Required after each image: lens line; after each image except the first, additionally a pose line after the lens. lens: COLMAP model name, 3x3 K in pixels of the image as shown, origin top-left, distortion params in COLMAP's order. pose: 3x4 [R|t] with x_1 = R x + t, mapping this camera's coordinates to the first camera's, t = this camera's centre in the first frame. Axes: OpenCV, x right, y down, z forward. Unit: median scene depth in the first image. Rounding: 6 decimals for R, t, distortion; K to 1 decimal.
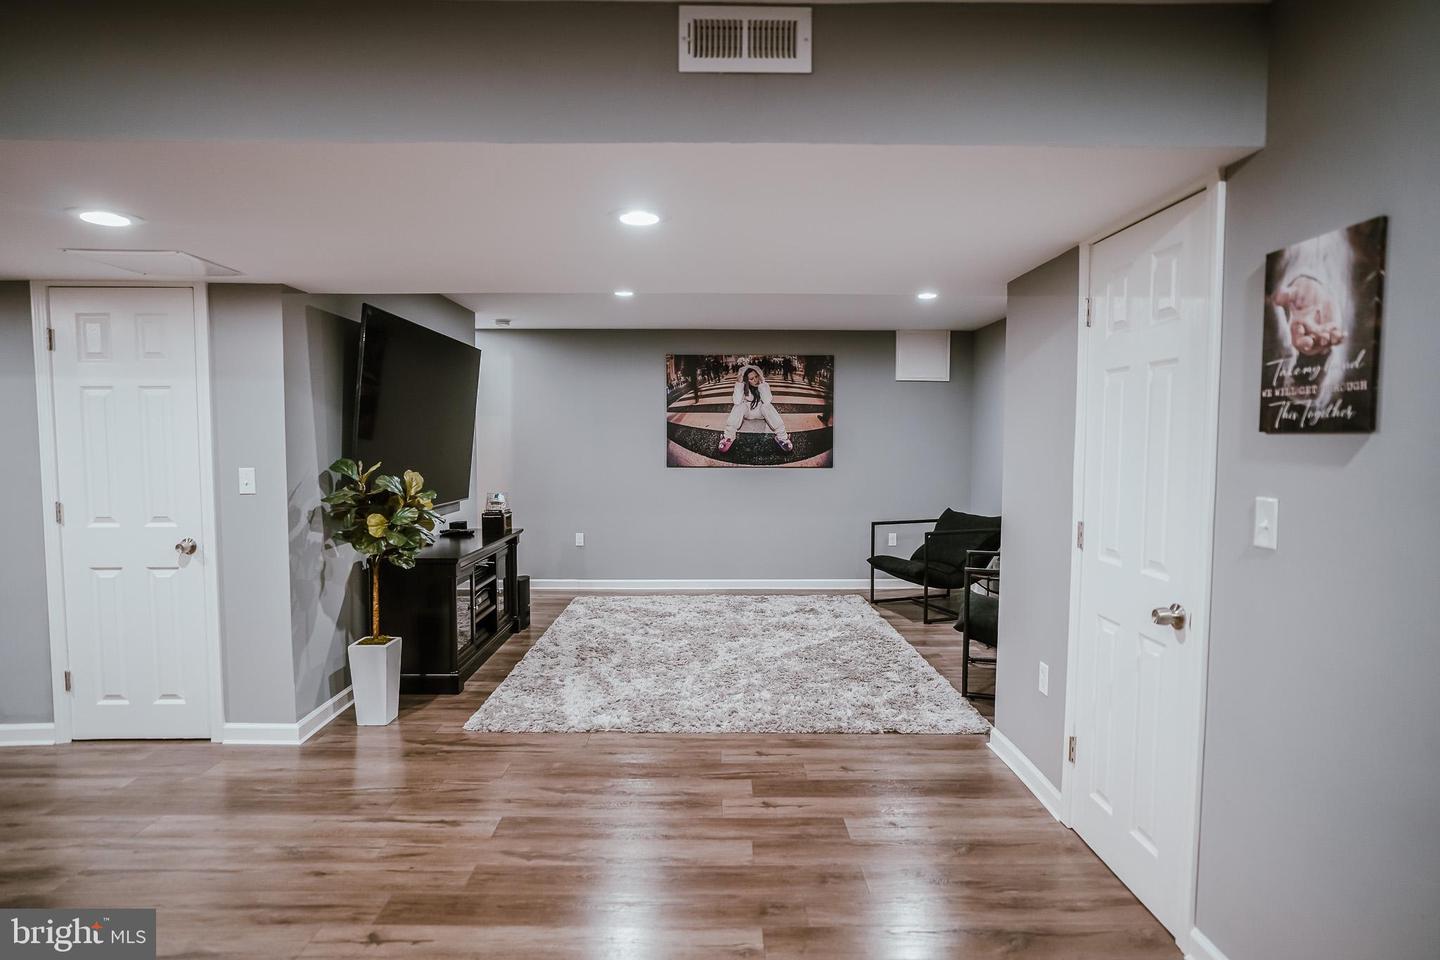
lens RADIAL K [[787.7, 0, 717.3], [0, 787.7, 481.1], [0, 0, 1]] dist [-0.055564, 0.041397]
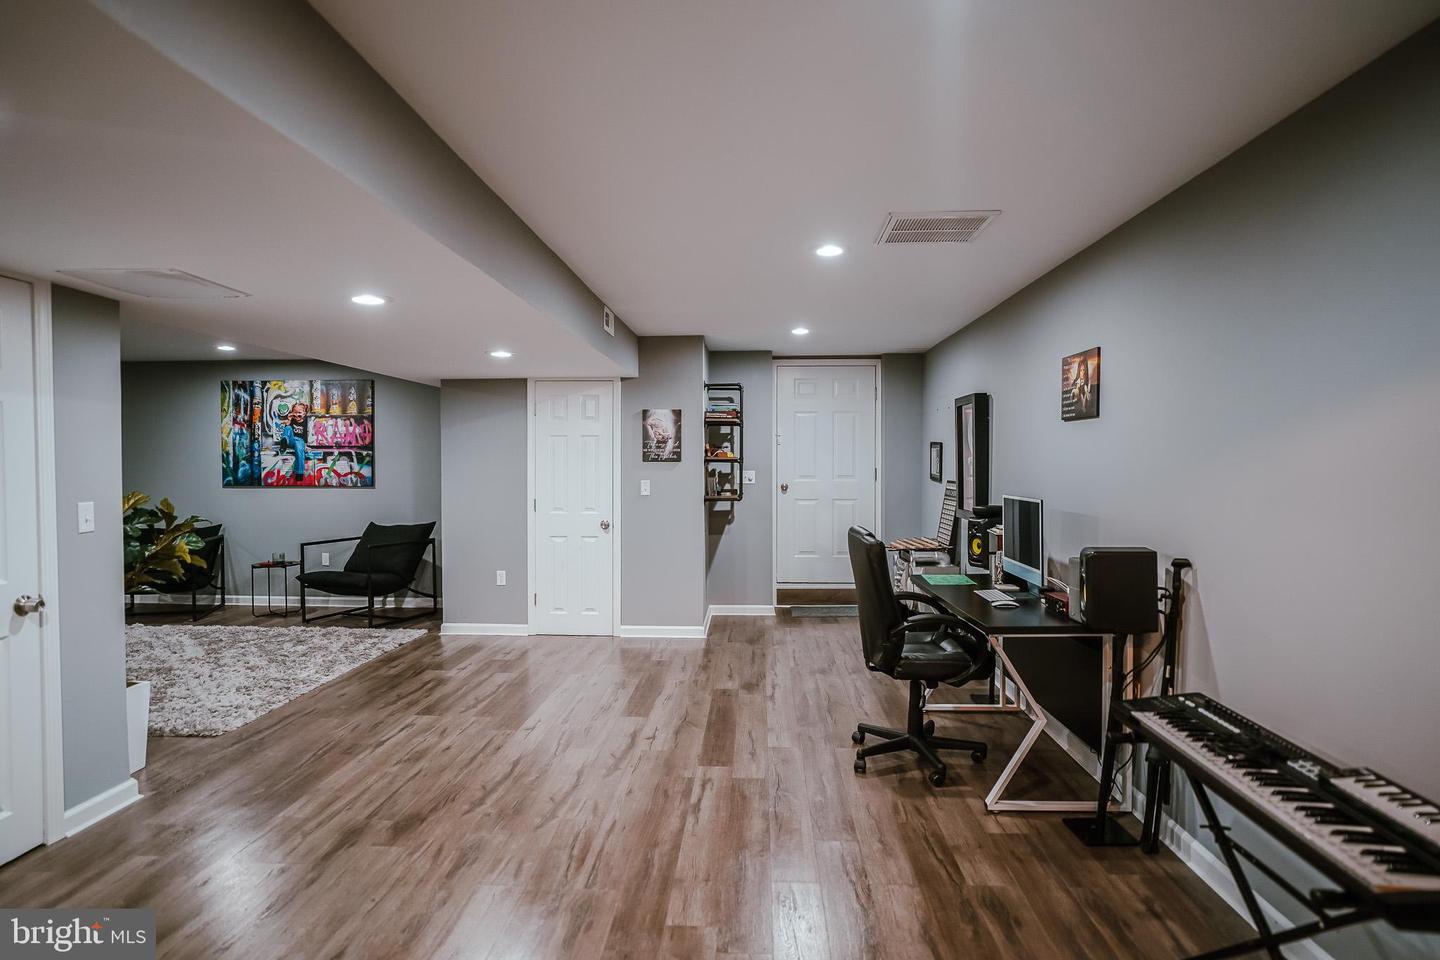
lens RADIAL K [[787.7, 0, 717.3], [0, 787.7, 481.1], [0, 0, 1]] dist [-0.055564, 0.041397]
pose [[0.062816, -0.029256, 0.997596, -1.045796], [0.053101, 0.998252, 0.025932, -0.018823], [-0.996611, 0.051344, 0.064260, 0.175018]]
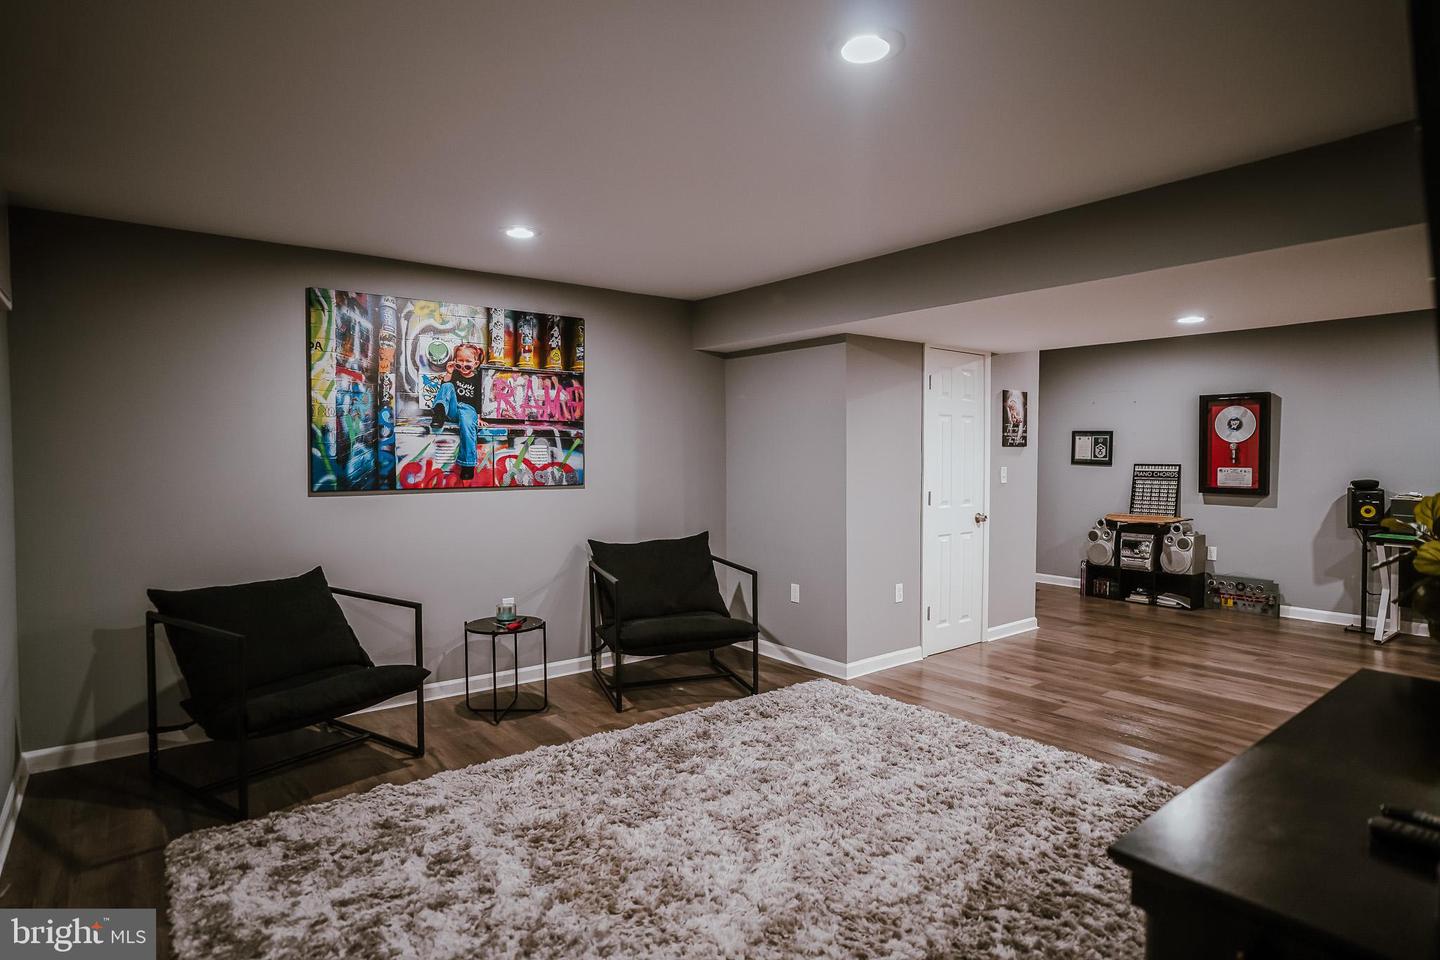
lens RADIAL K [[787.7, 0, 717.3], [0, 787.7, 481.1], [0, 0, 1]] dist [-0.055564, 0.041397]
pose [[-0.605568, -0.031585, 0.795166, -0.424386], [0.041721, 0.996578, 0.071358, -0.075268], [-0.794699, 0.076388, -0.602178, 1.465311]]
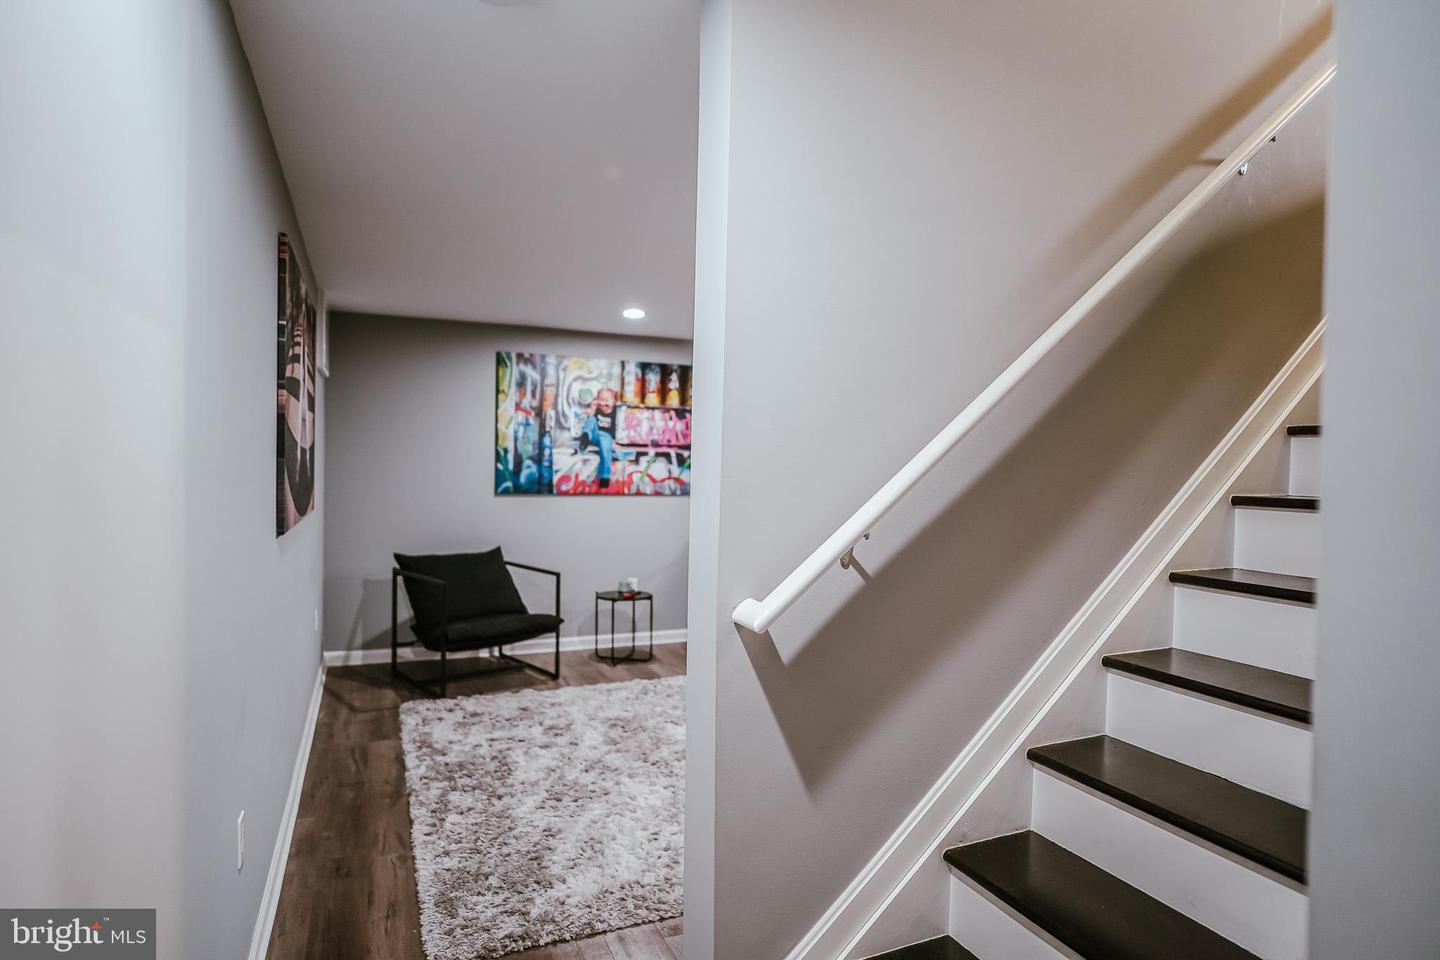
lens RADIAL K [[787.1, 0, 715.4], [0, 787.1, 482.5], [0, 0, 1]] dist [-0.055371, 0.041360]
pose [[-0.395783, -0.028098, 0.917914, -0.734761], [0.031406, 0.998533, 0.044107, -0.082336], [-0.917807, 0.046284, -0.394320, 1.474069]]
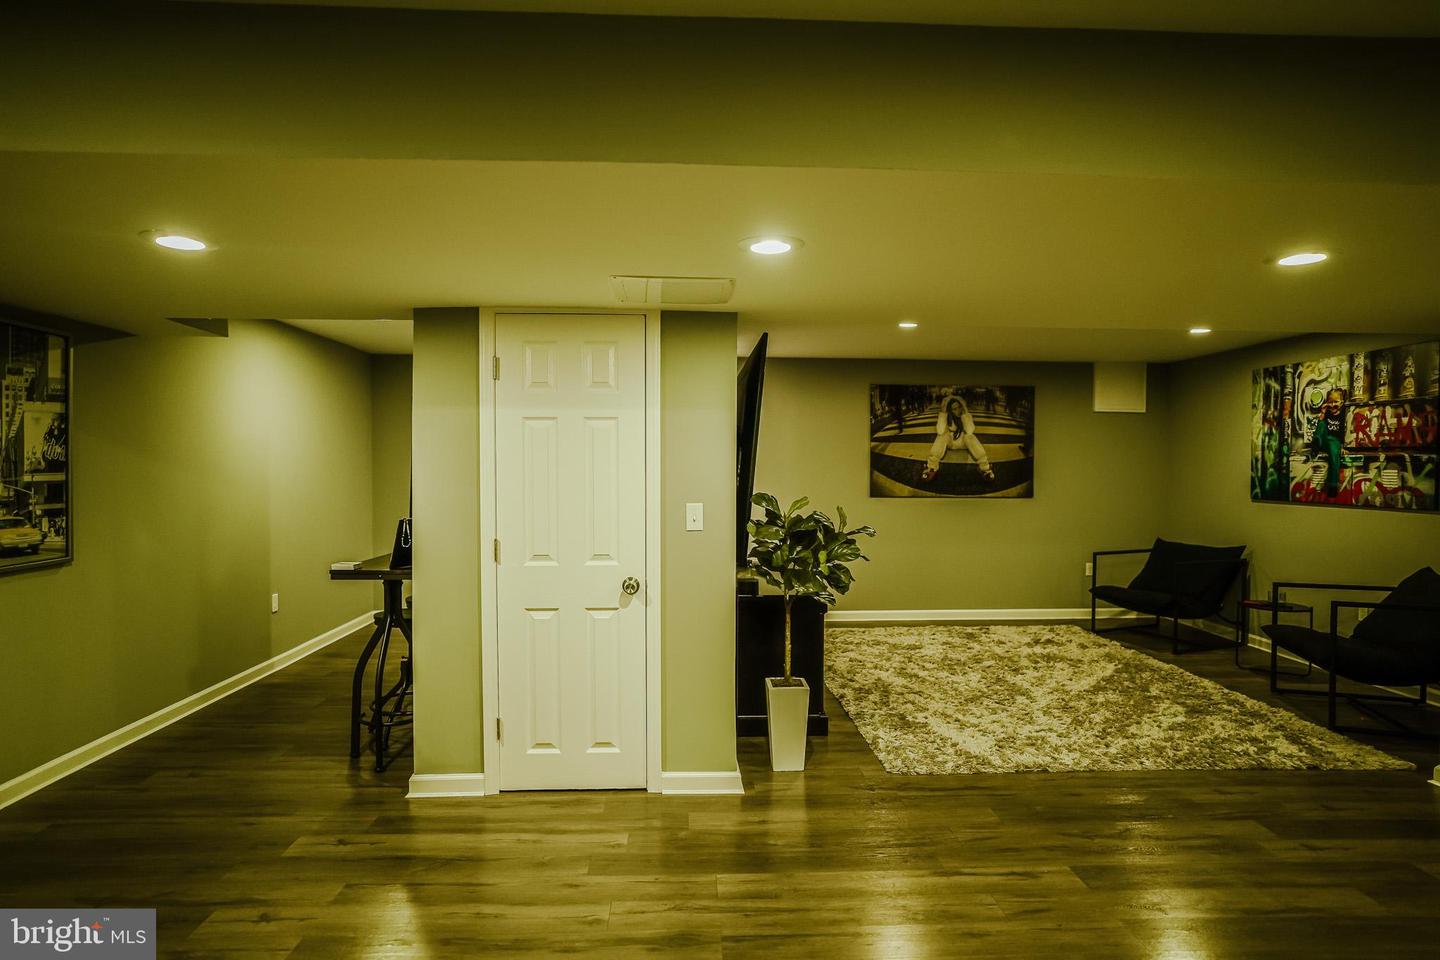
lens RADIAL K [[787.7, 0, 717.3], [0, 787.7, 481.1], [0, 0, 1]] dist [-0.055564, 0.041397]
pose [[0.999431, 0.001829, 0.033673, -0.448755], [-0.000776, 0.999511, -0.031261, -0.010278], [-0.033714, 0.031217, 0.998944, 0.022177]]
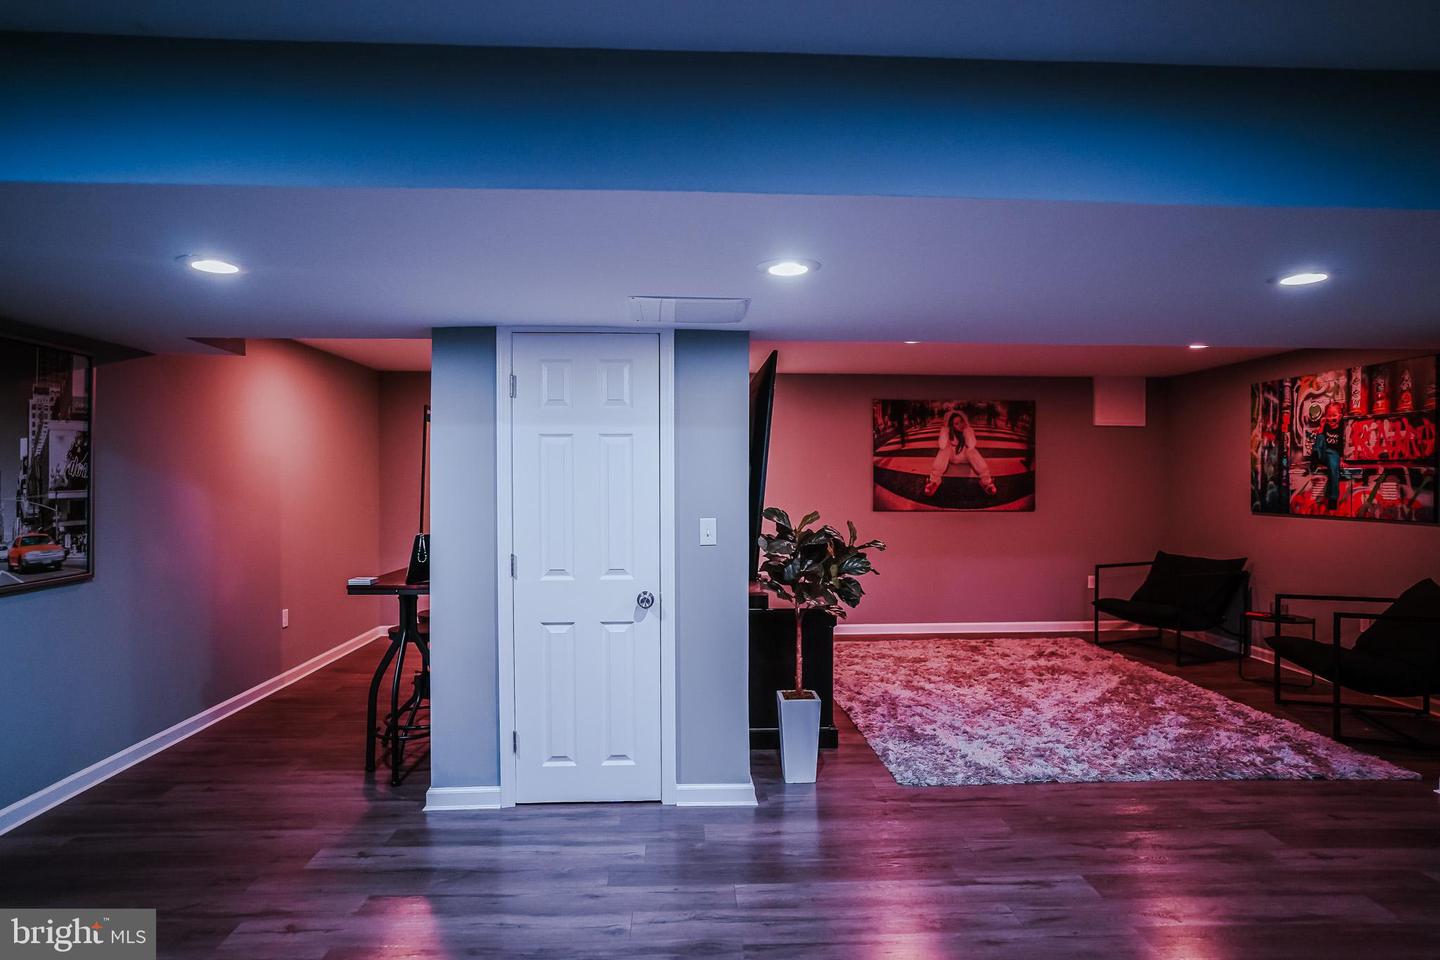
lens RADIAL K [[787.1, 0, 715.4], [0, 787.1, 482.5], [0, 0, 1]] dist [-0.055371, 0.041360]
pose [[0.999386, -0.000919, 0.035017, -0.463790], [0.002591, 0.998857, -0.047735, -0.010808], [-0.034933, 0.047797, 0.998246, 0.010988]]
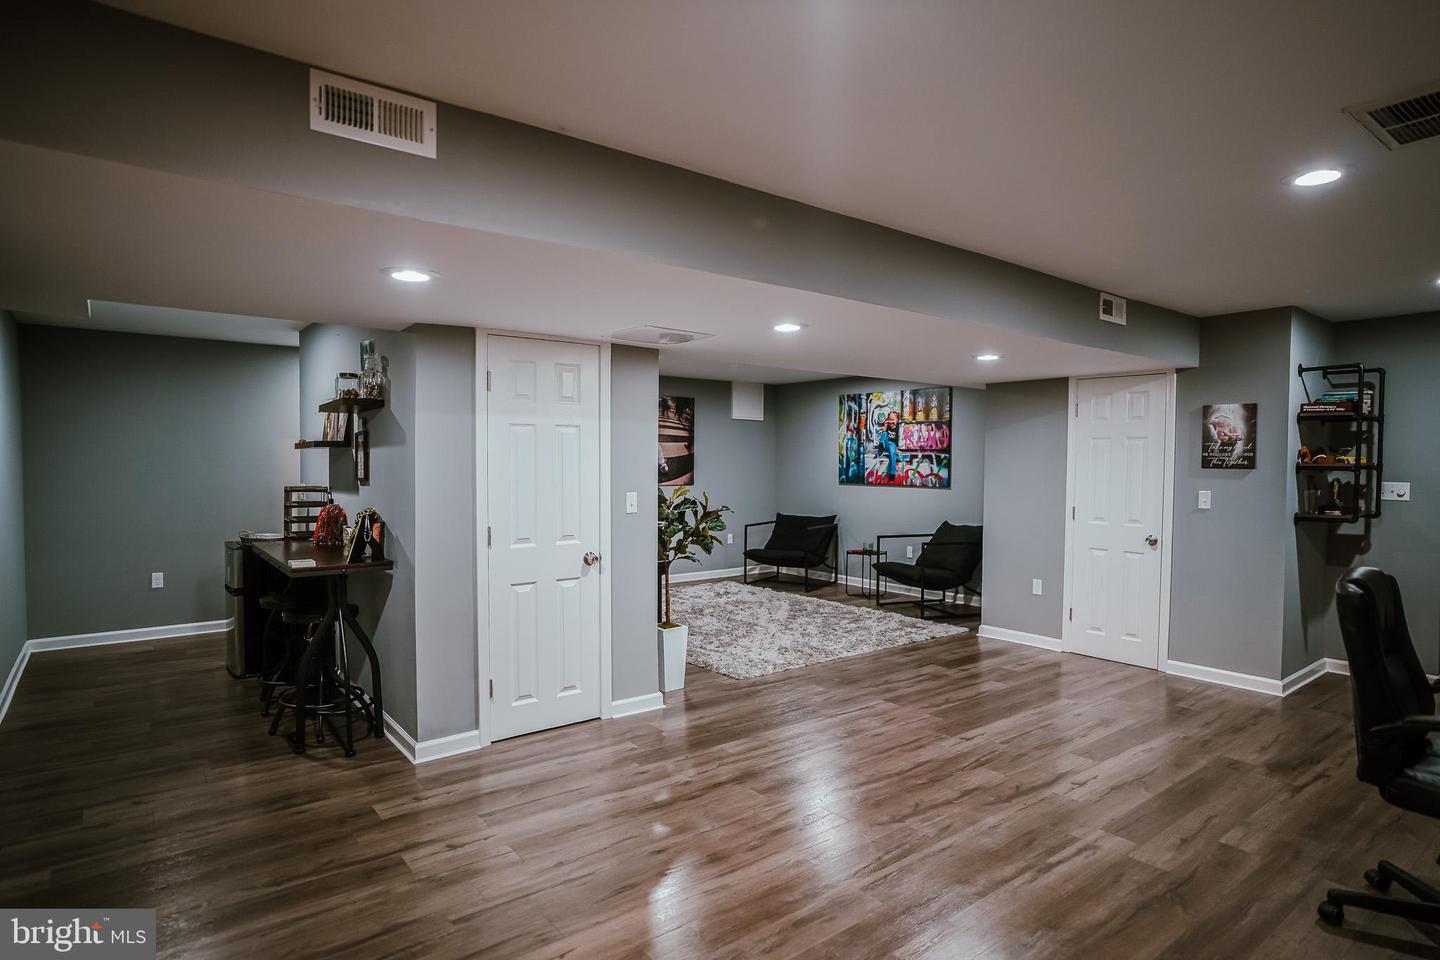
lens RADIAL K [[787.1, 0, 715.4], [0, 787.1, 482.5], [0, 0, 1]] dist [-0.055371, 0.041360]
pose [[0.796003, -0.016492, 0.605068, -0.929691], [0.028228, 0.999553, -0.009892, -0.012342], [-0.604634, 0.024954, 0.796112, -0.067905]]
